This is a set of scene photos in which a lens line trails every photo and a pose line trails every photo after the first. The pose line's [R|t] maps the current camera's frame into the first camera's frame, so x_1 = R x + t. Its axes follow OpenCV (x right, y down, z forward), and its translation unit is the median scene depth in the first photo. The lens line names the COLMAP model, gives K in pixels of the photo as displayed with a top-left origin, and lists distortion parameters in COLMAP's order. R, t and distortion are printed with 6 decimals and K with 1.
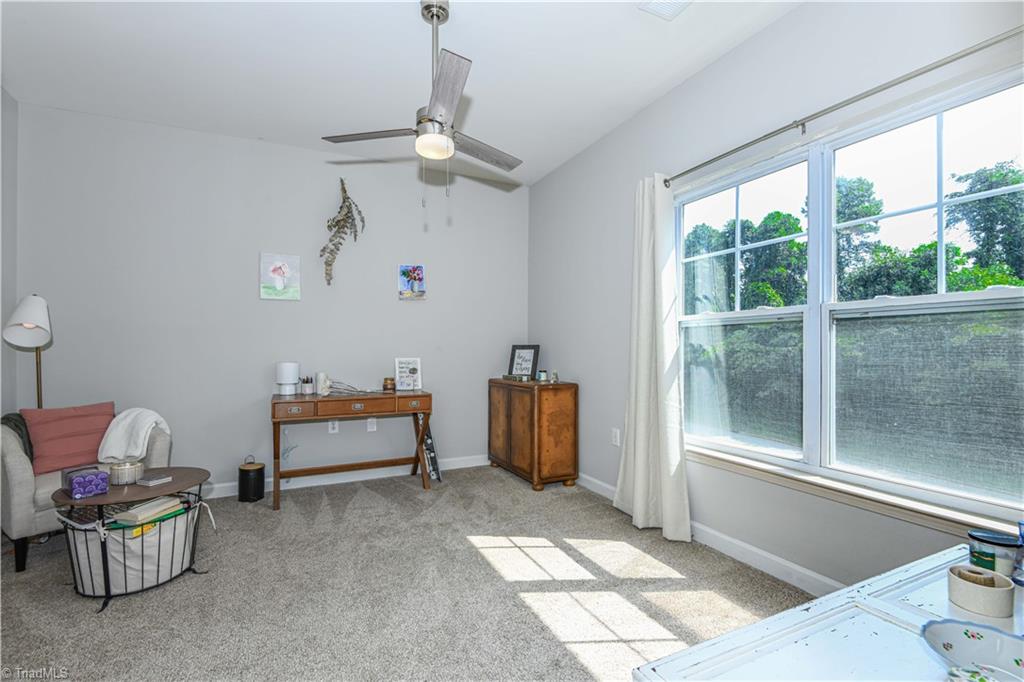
lens RADIAL K [[466.4, 0, 512.0], [0, 466.4, 341.0], [0, 0, 1]] dist [0.001068, -0.022184]
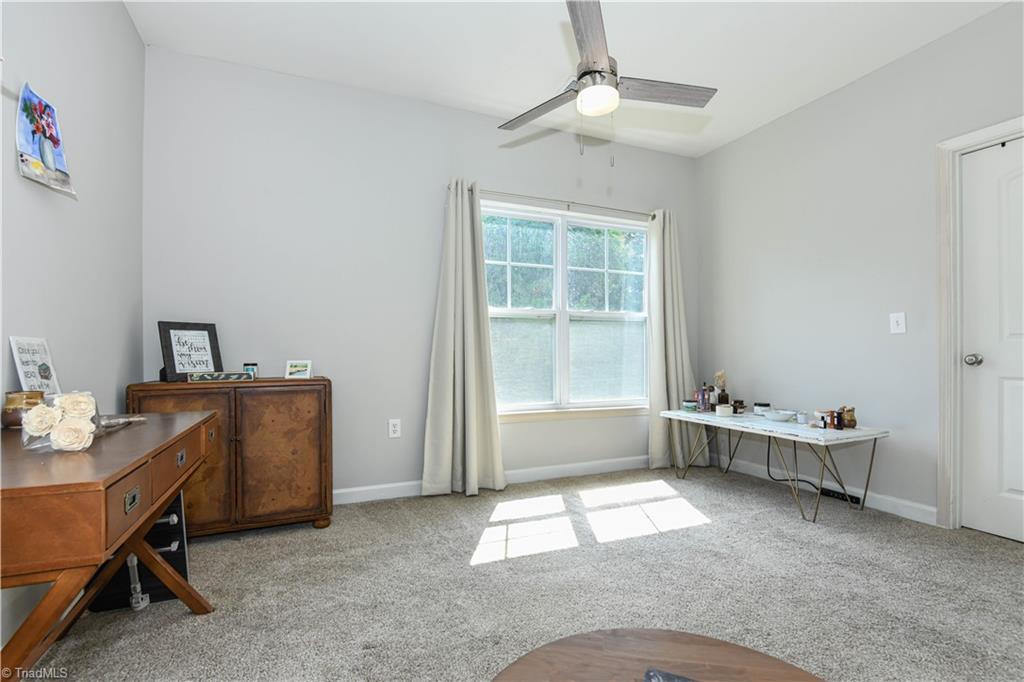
lens RADIAL K [[466.4, 0, 512.0], [0, 466.4, 341.0], [0, 0, 1]] dist [0.001068, -0.022184]
pose [[0.029063, 0.027648, 0.999195, -0.903041], [-0.008675, 0.999587, -0.027406, 0.072895], [-0.999540, -0.007872, 0.029291, 0.953353]]
